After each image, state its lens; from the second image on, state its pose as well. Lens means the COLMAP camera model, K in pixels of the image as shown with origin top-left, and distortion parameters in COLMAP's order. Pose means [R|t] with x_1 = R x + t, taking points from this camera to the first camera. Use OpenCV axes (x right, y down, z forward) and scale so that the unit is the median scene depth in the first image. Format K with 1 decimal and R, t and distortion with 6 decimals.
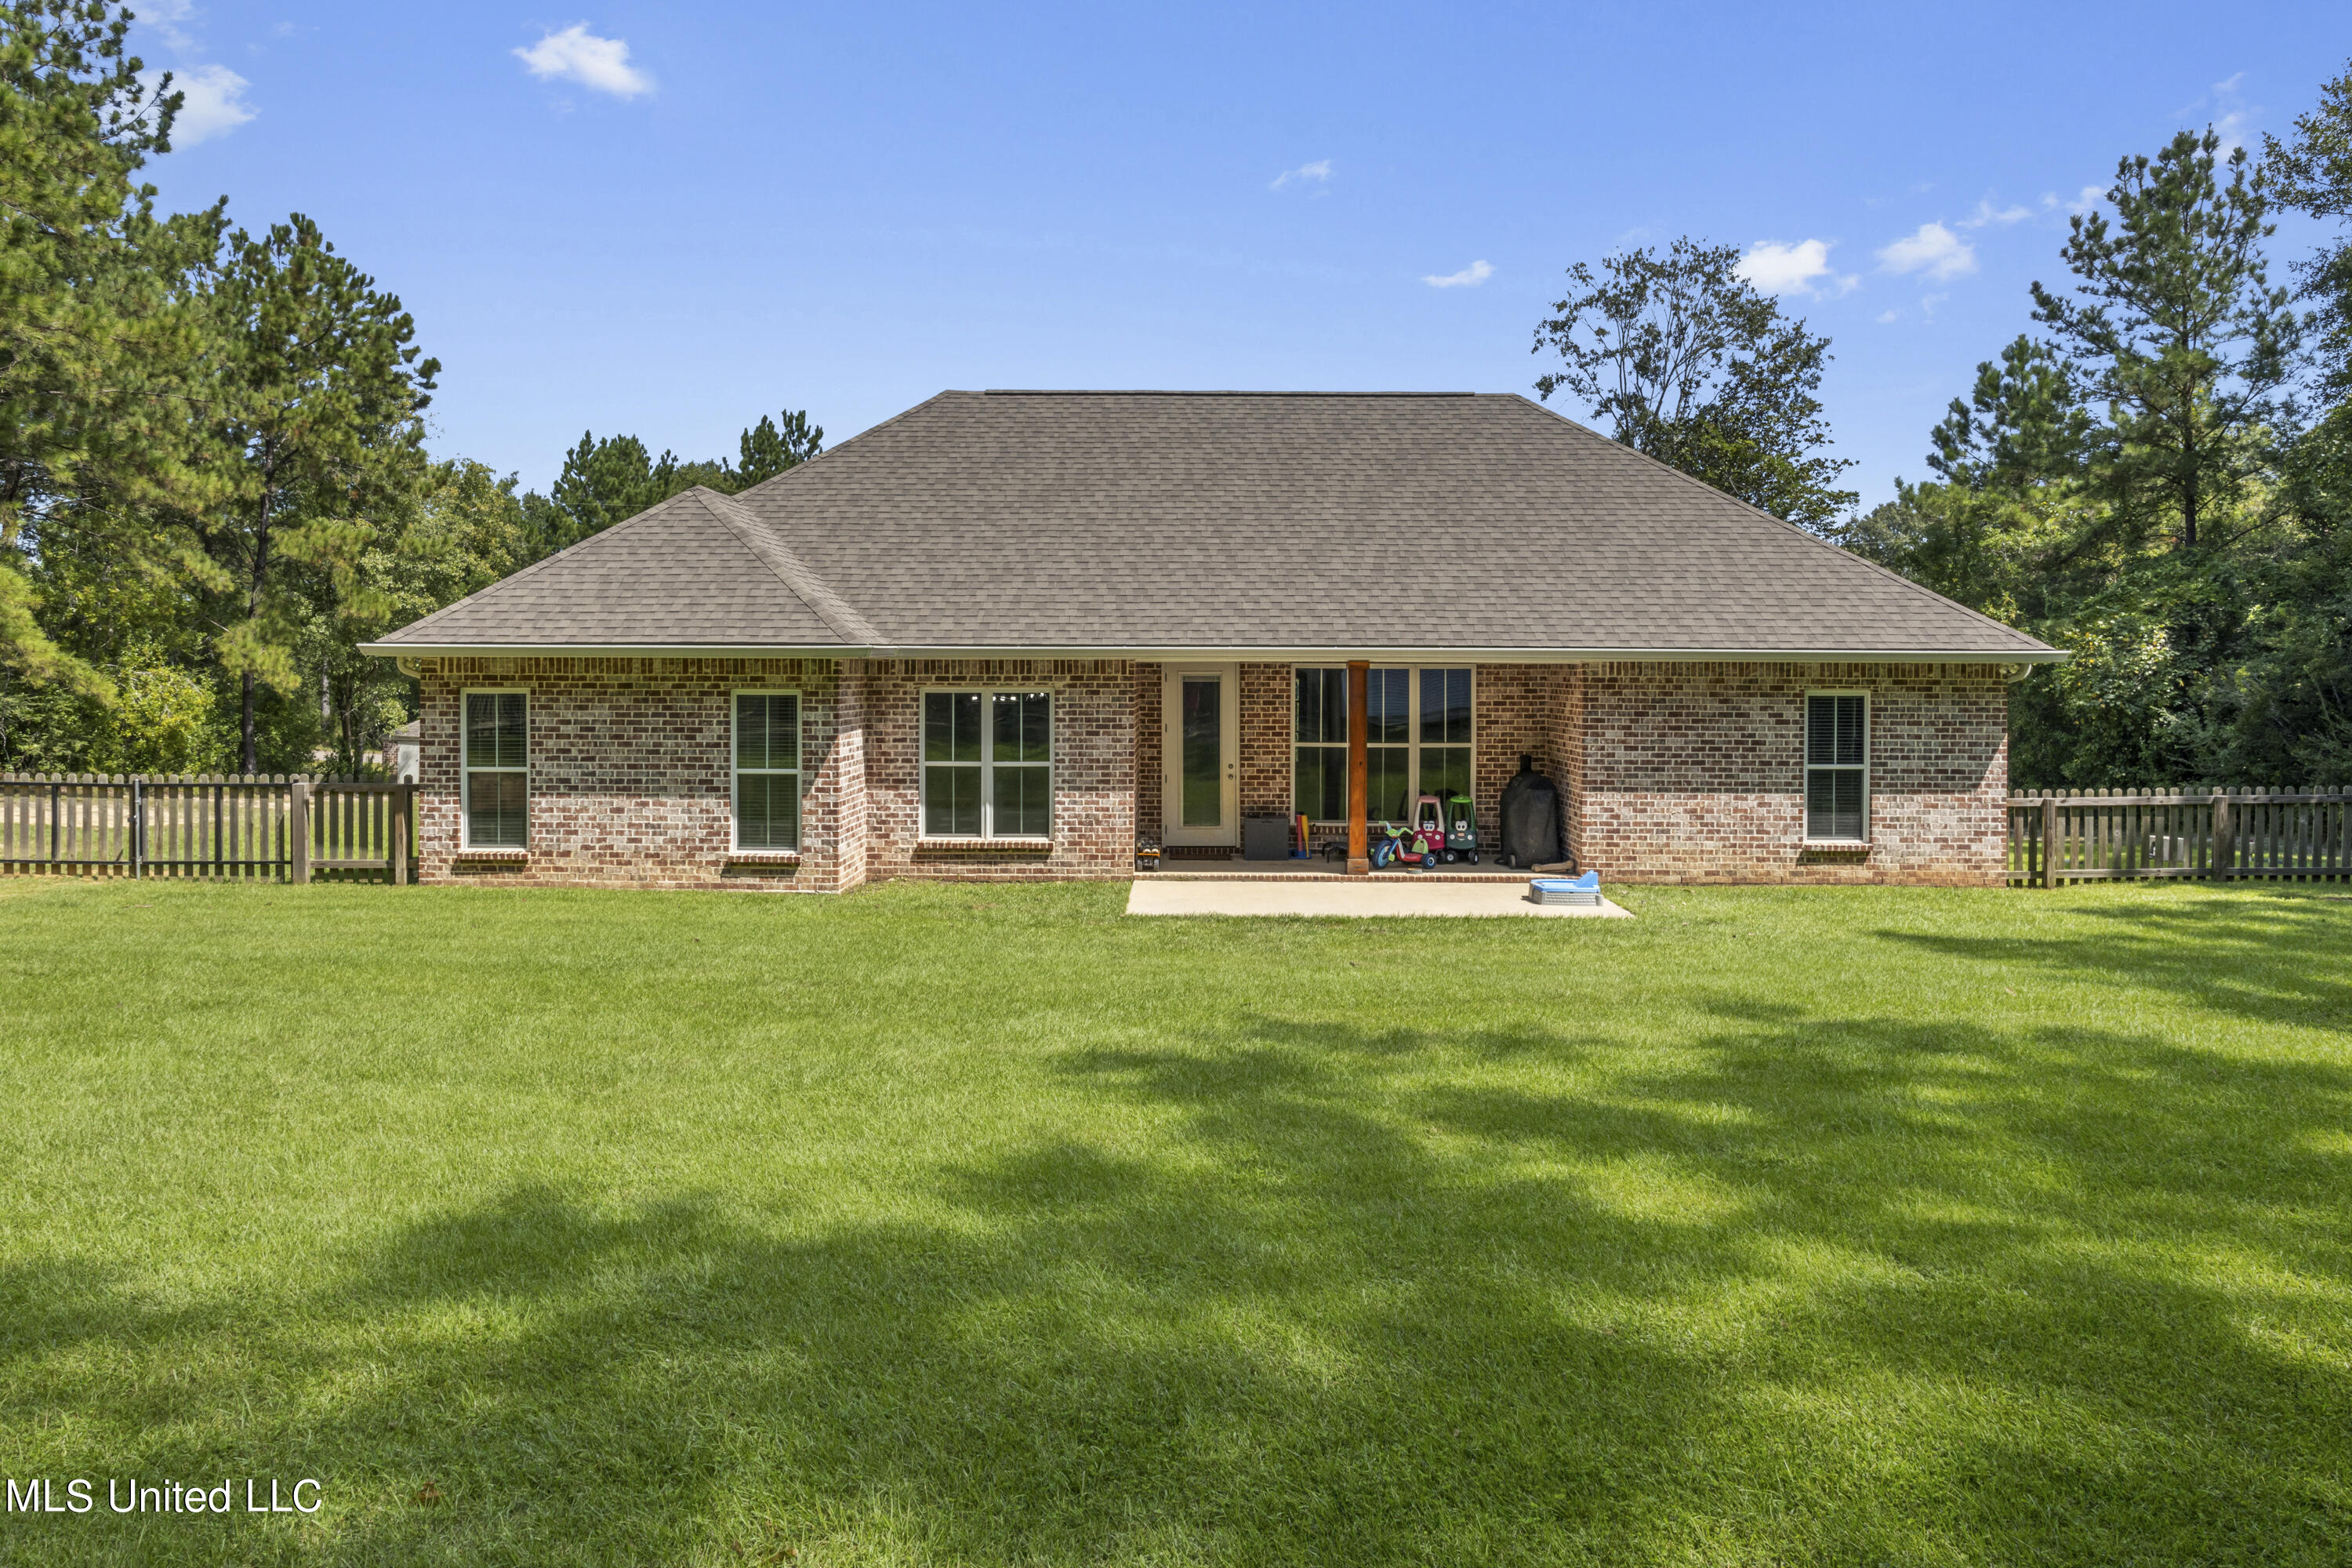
lens RADIAL K [[1486.9, 0, 1177.0], [0, 1486.9, 713.1], [0, 0, 1]] dist [-0.053935, 0.054153]
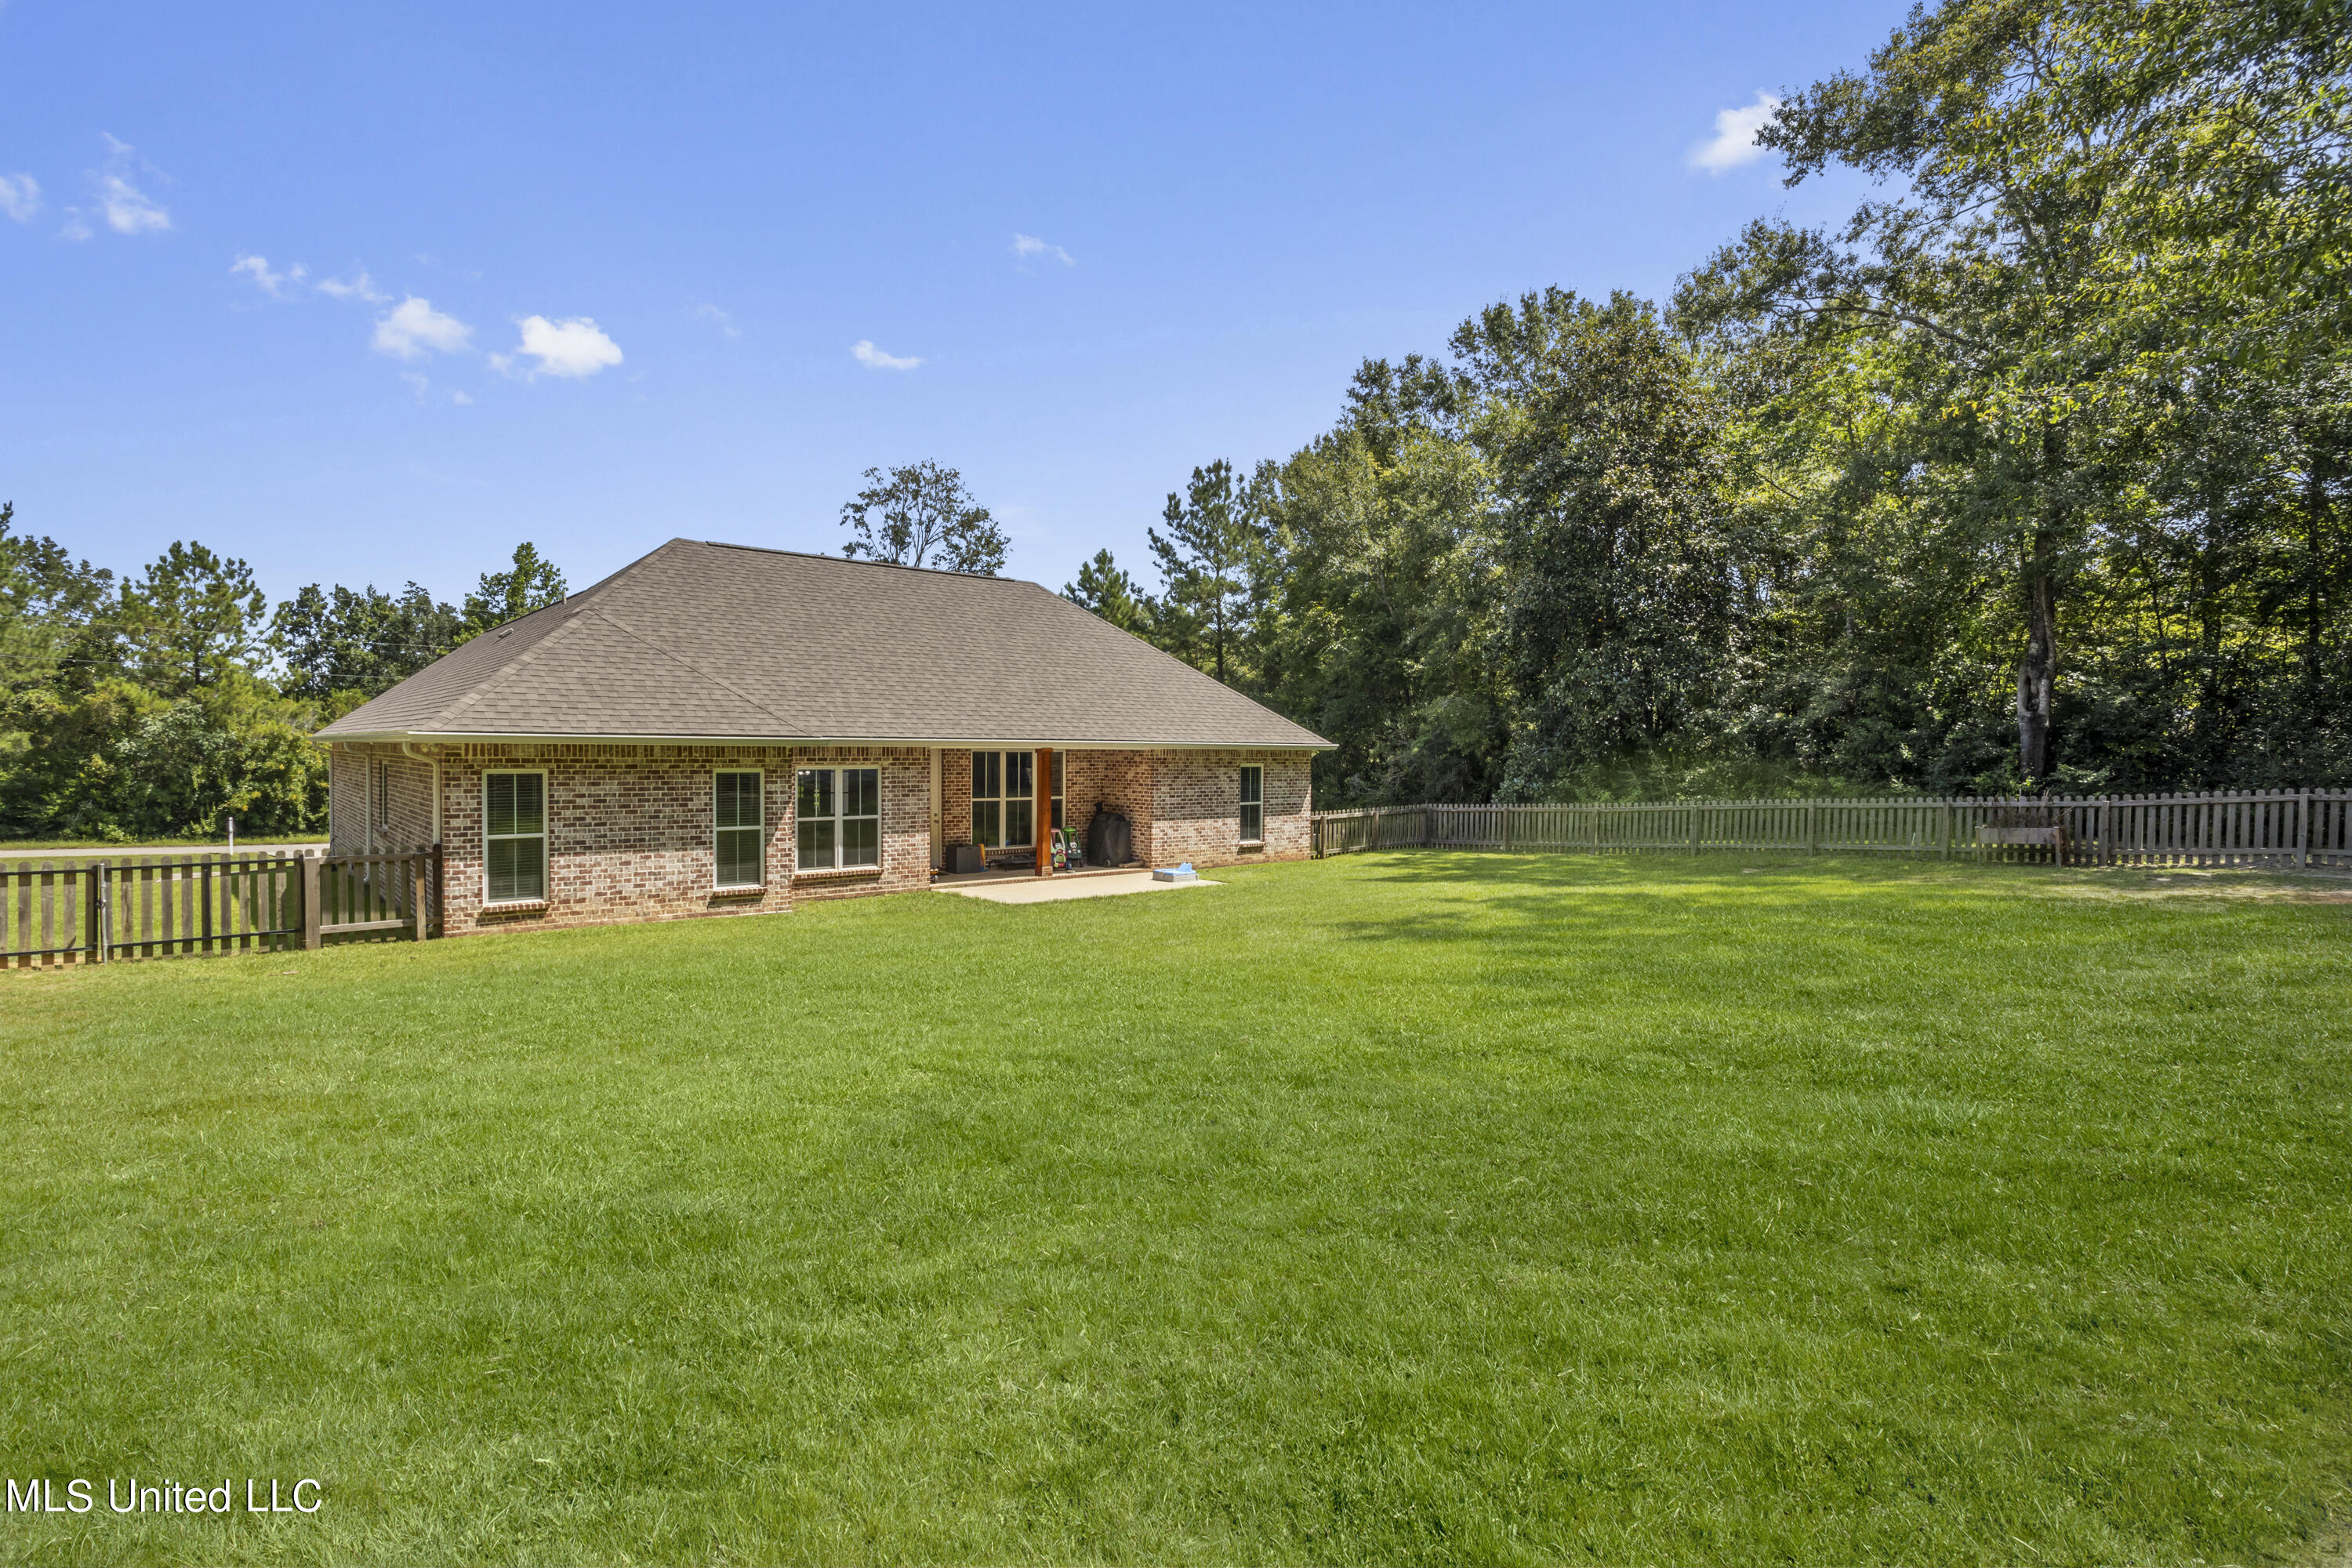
lens RADIAL K [[1138.6, 0, 1160.6], [0, 1138.6, 775.8], [0, 0, 1]] dist [-0.060678, 0.037636]
pose [[0.747891, -0.012948, 0.663695, -0.635960], [0.012958, 0.999904, 0.004905, -0.008664], [-0.663695, 0.004932, 0.747987, -0.041733]]
